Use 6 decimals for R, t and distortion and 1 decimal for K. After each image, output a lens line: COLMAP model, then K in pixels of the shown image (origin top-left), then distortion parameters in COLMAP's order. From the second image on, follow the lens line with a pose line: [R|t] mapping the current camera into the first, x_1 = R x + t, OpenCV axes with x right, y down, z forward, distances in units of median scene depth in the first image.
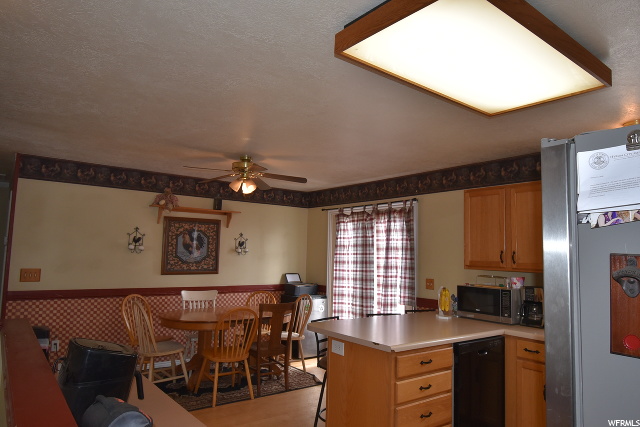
lens RADIAL K [[425.8, 0, 323.0], [0, 425.8, 212.5], [0, 0, 1]] dist [-0.001433, -0.002231]
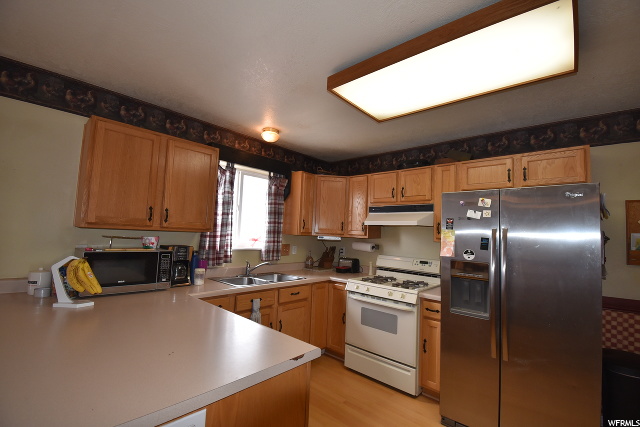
lens RADIAL K [[281.6, 0, 319.8], [0, 281.6, 212.8], [0, 0, 1]] dist [-0.004665, -0.004644]
pose [[-0.159431, 0.040040, 0.986397, -0.151852], [-0.143953, 0.987554, -0.063354, 0.068266], [-0.976657, -0.152095, -0.151683, 0.575474]]
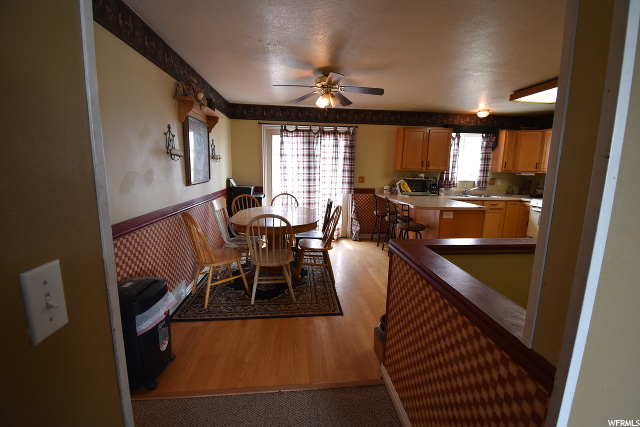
lens RADIAL K [[281.6, 0, 322.6], [0, 281.6, 215.1], [0, 0, 1]] dist [-0.004665, -0.004644]
pose [[0.536906, -0.155246, 0.829235, -0.755966], [-0.088839, 0.967054, 0.238568, 0.048393], [-0.838951, -0.201757, 0.505425, 0.512817]]
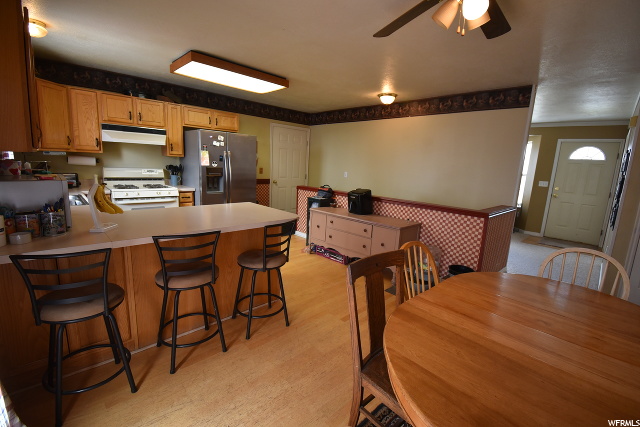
lens RADIAL K [[281.6, 0, 322.3], [0, 281.6, 210.6], [0, 0, 1]] dist [-0.004665, -0.004644]
pose [[-0.993916, -0.064175, -0.089509, -0.029975], [-0.070207, 0.995350, 0.065949, 0.129244], [0.084861, 0.071832, -0.993800, 1.134986]]
